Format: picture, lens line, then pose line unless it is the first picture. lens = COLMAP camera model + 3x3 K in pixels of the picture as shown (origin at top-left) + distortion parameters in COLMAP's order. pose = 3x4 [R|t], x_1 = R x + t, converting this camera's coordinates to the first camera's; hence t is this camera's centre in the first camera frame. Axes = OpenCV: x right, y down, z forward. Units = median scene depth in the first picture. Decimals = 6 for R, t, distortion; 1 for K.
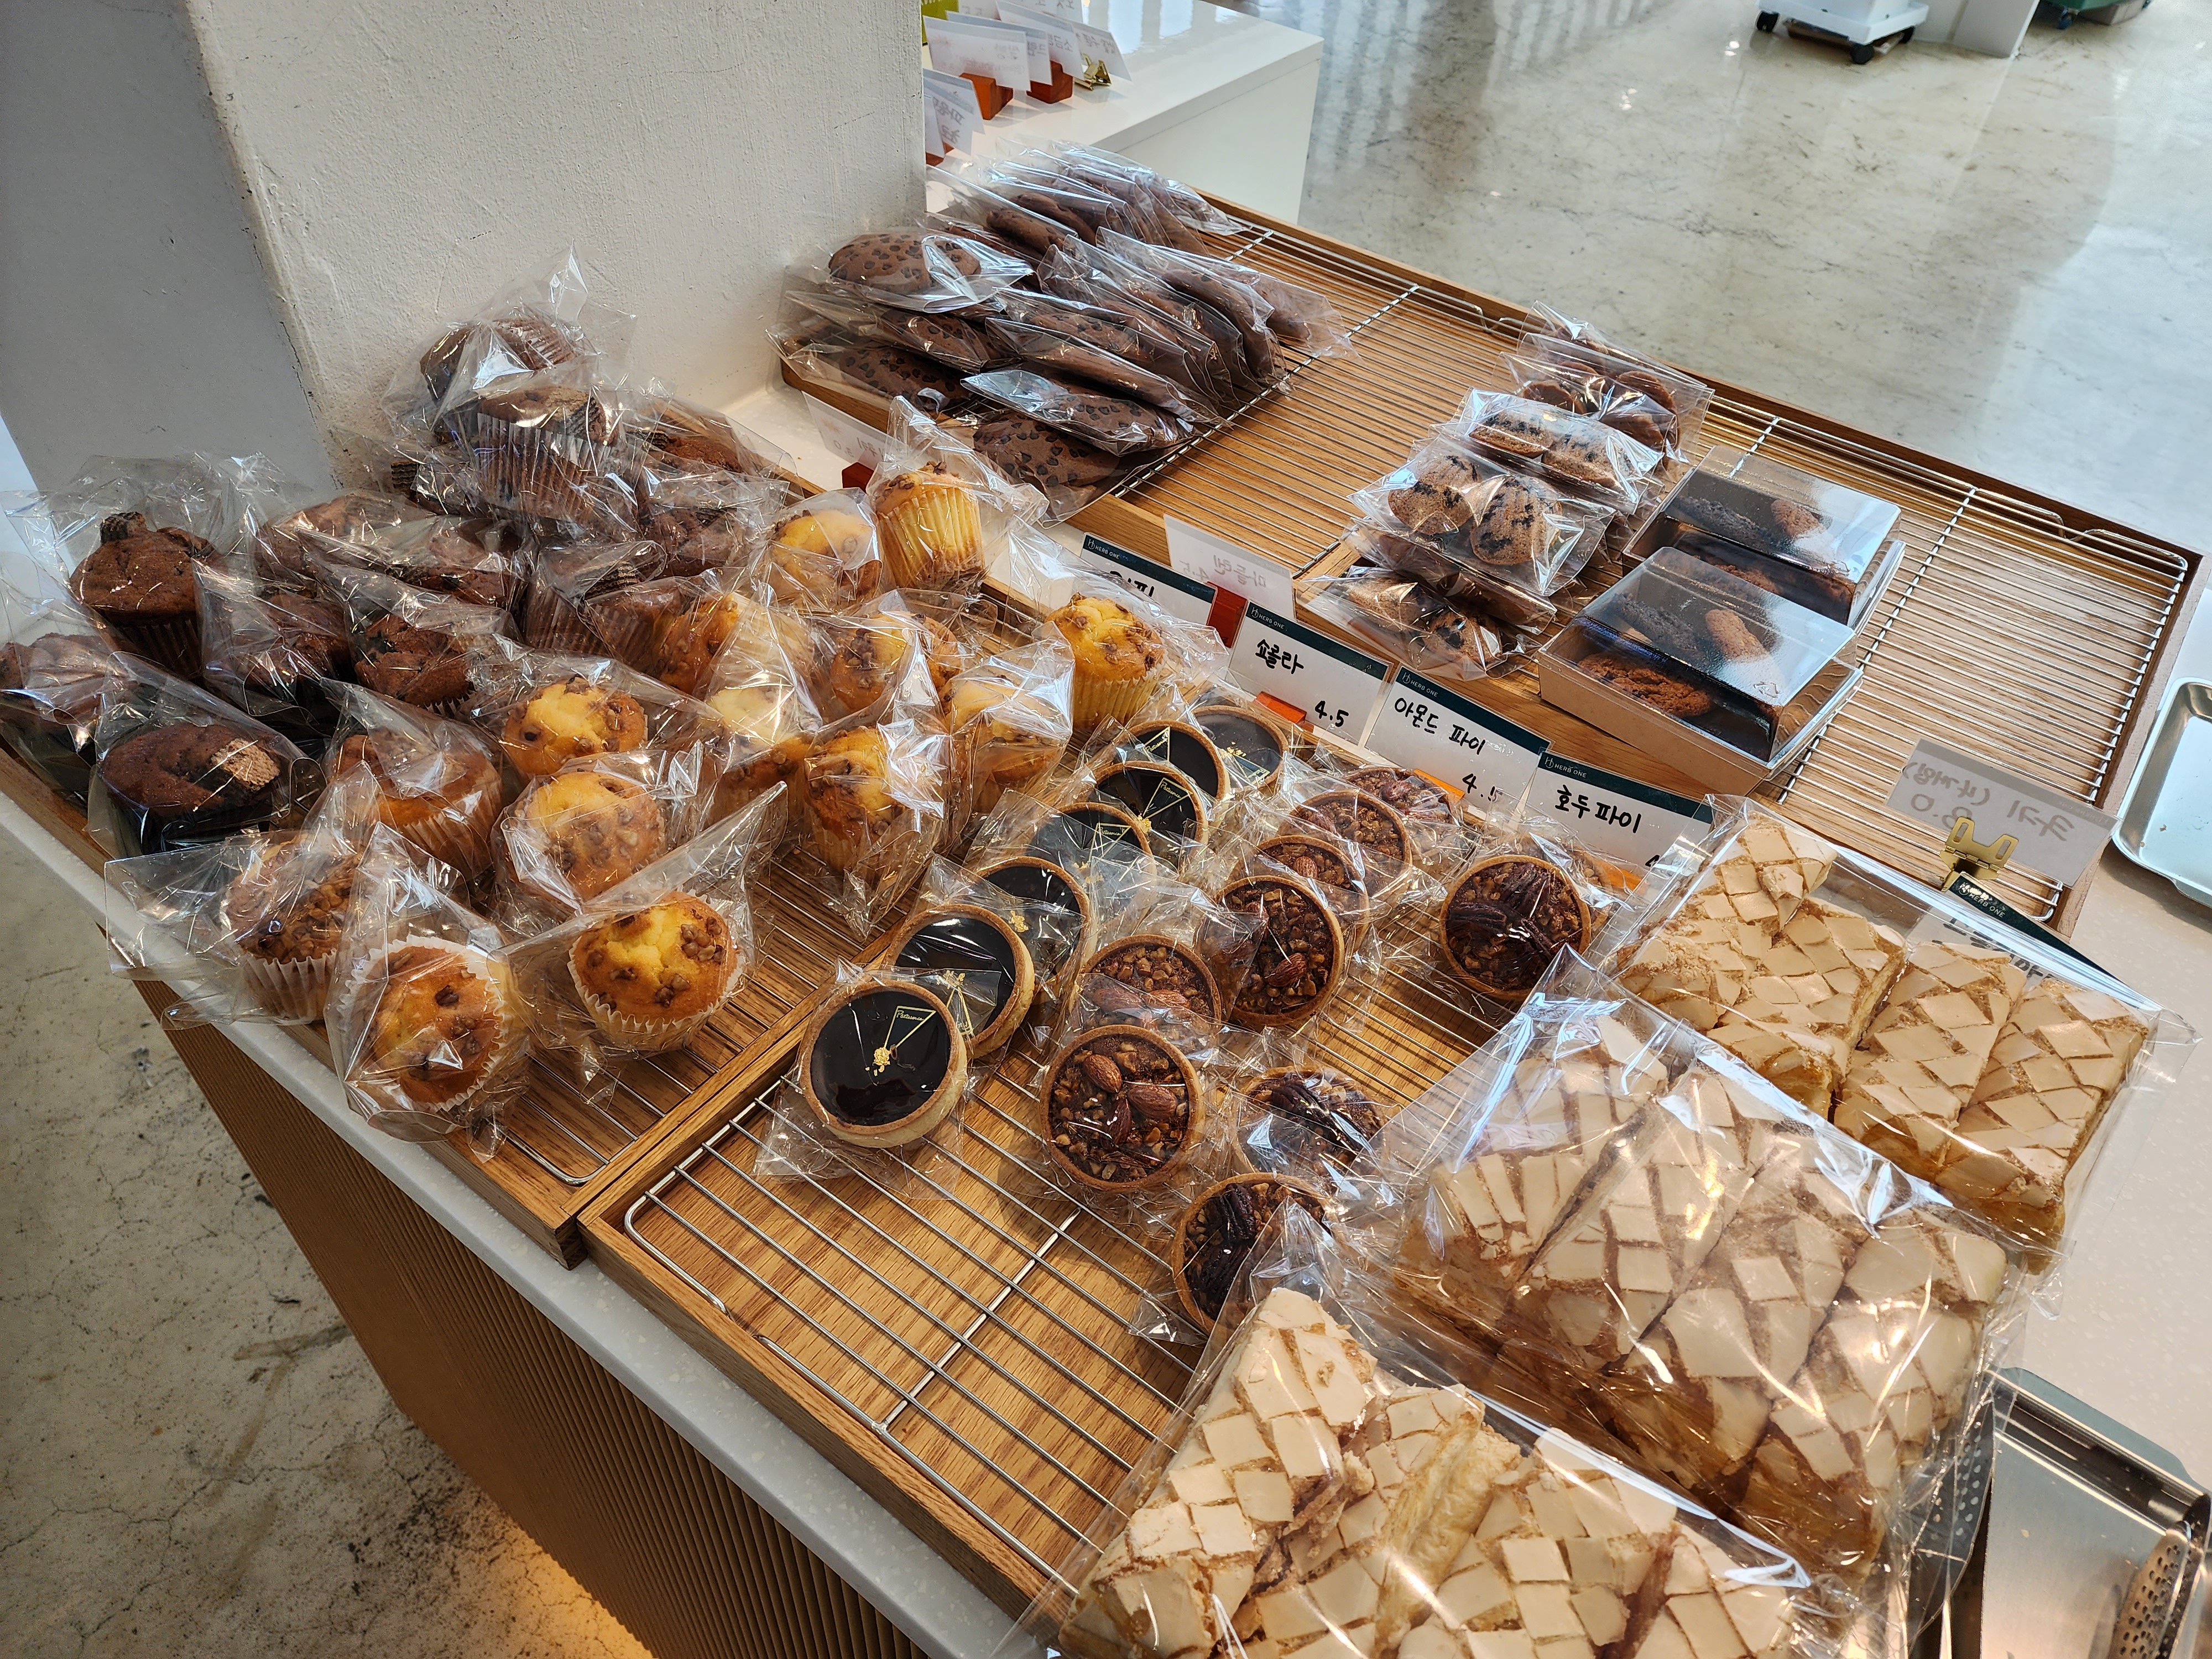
lens RADIAL K [[1519.9, 0, 1106.0], [0, 1519.9, 829.5], [0, 0, 1]] dist [0.066117, -0.085504]
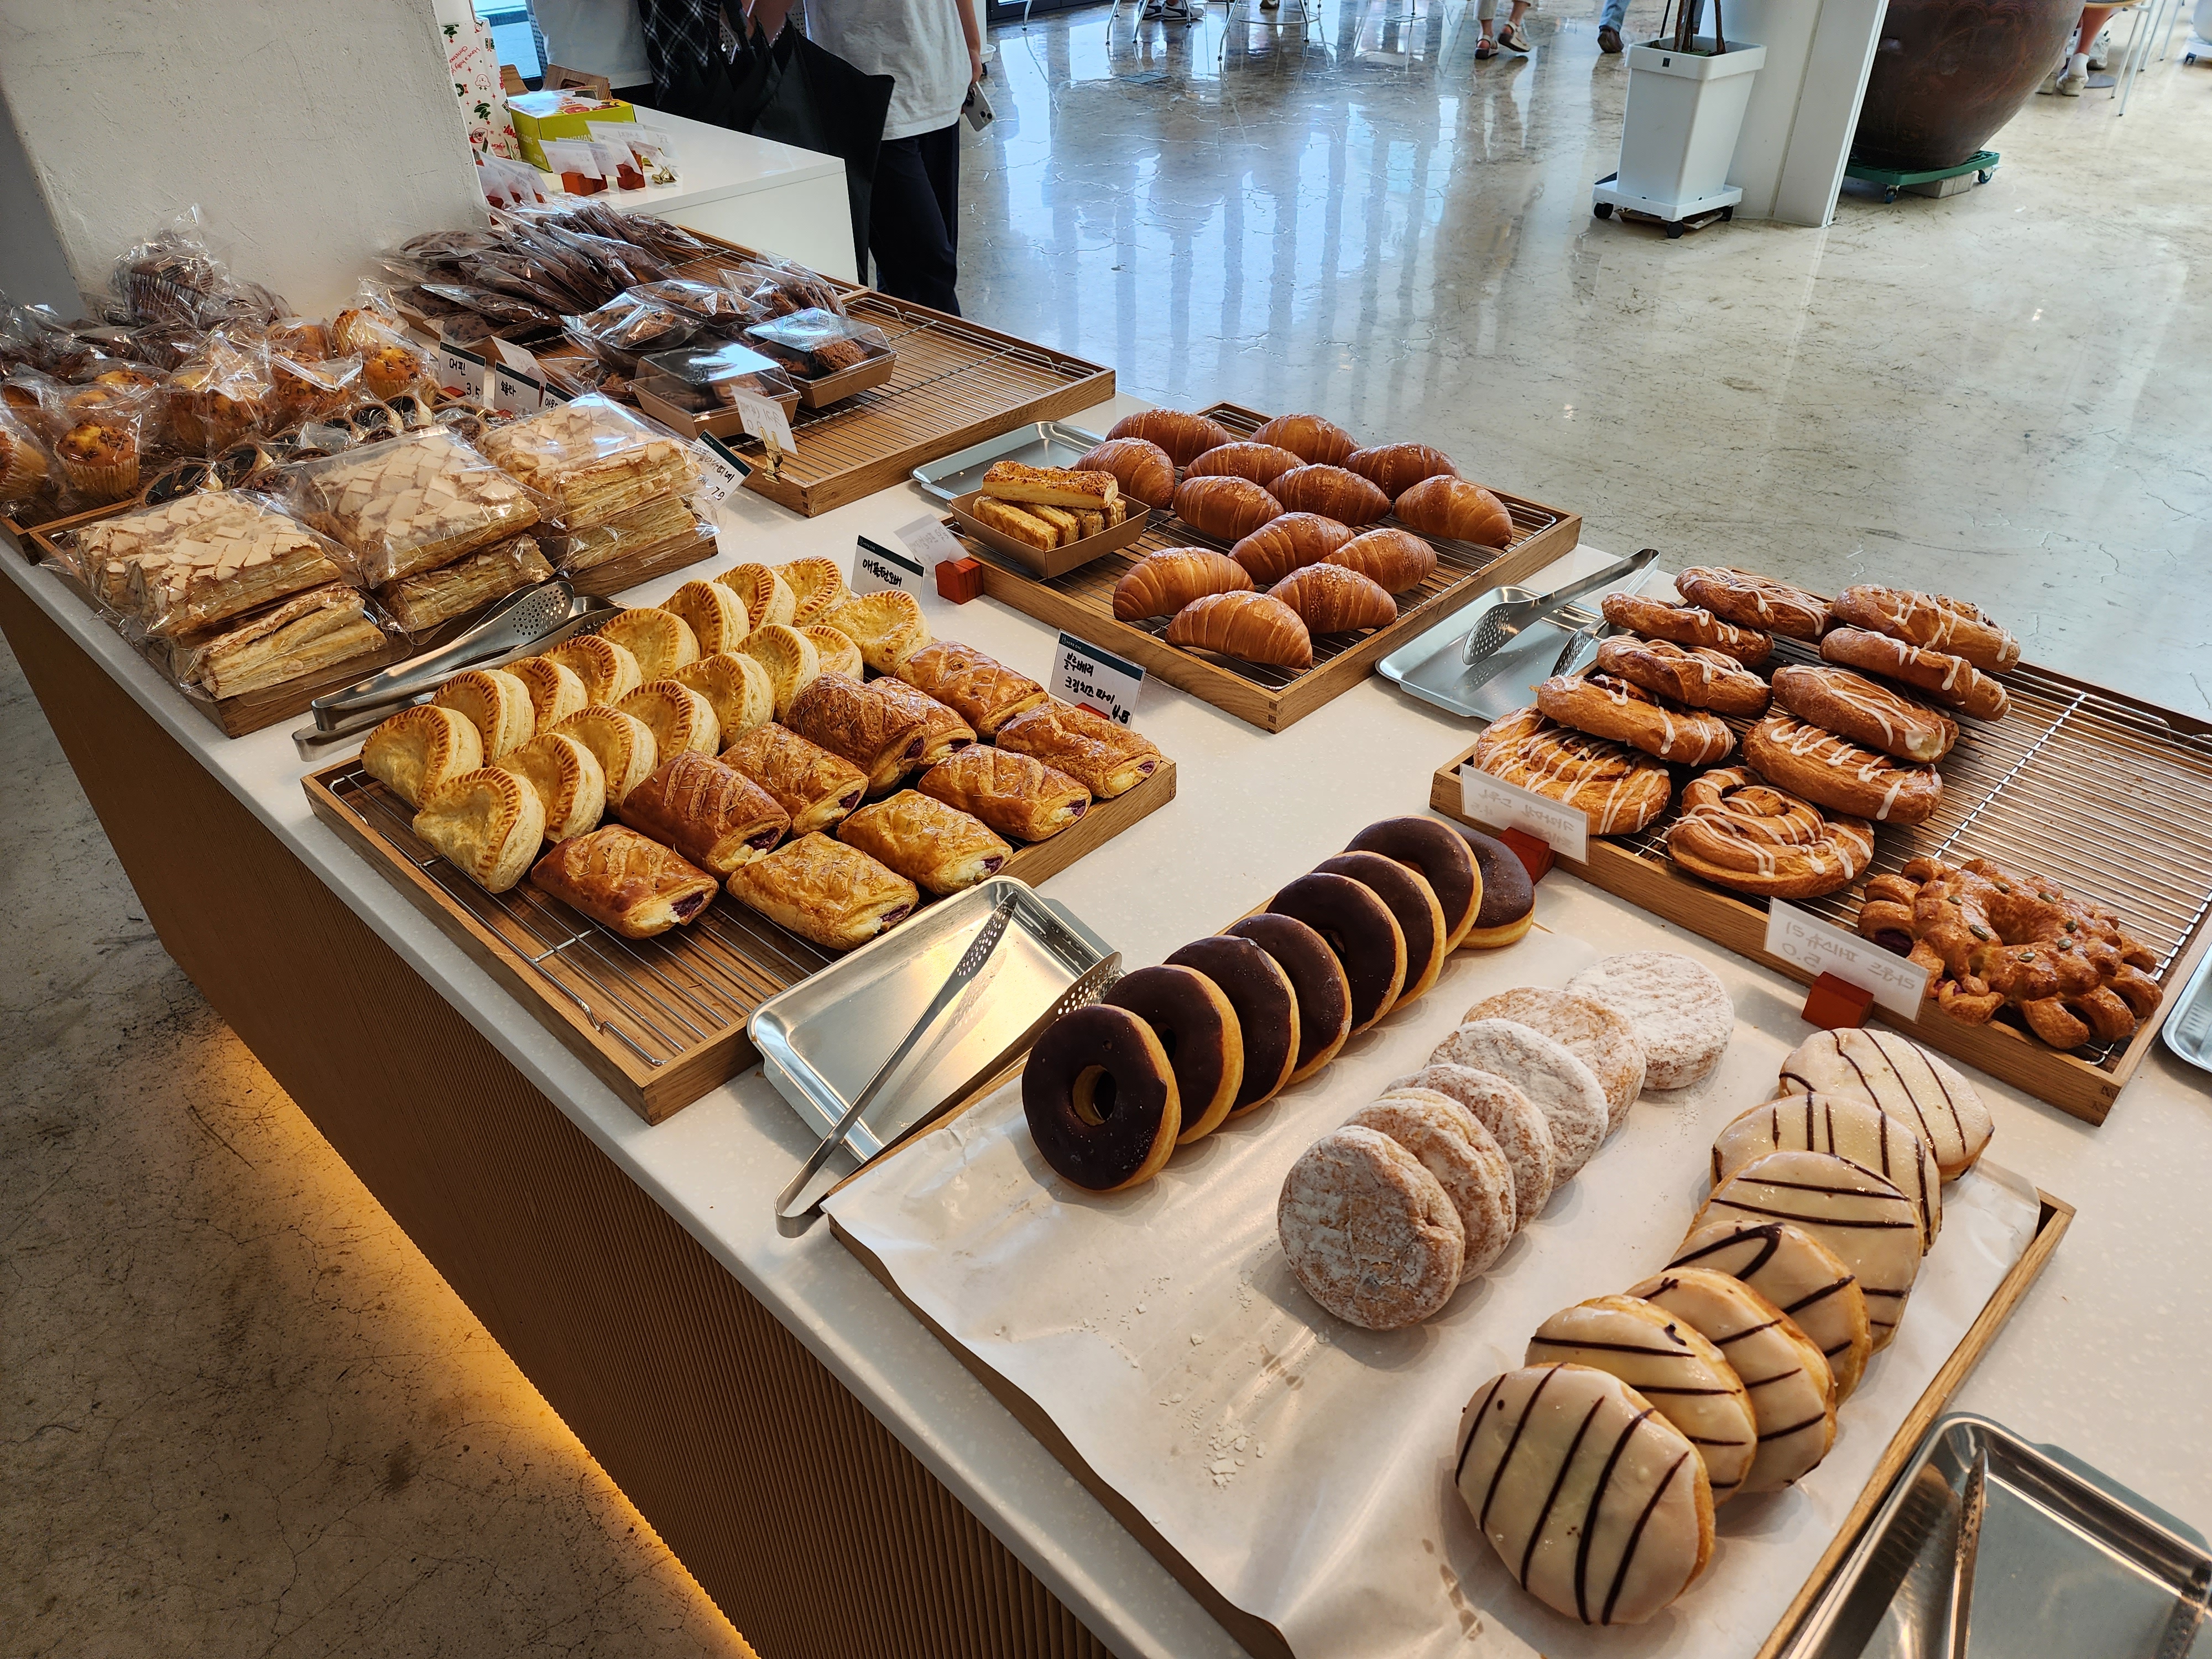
lens RADIAL K [[1519.9, 0, 1106.0], [0, 1519.9, 829.5], [0, 0, 1]] dist [0.066117, -0.085504]
pose [[0.990079, 0.015157, -0.139695, 0.685392], [-0.035899, 0.988459, -0.147177, 0.417436], [0.135851, 0.150732, 0.979196, -0.433661]]
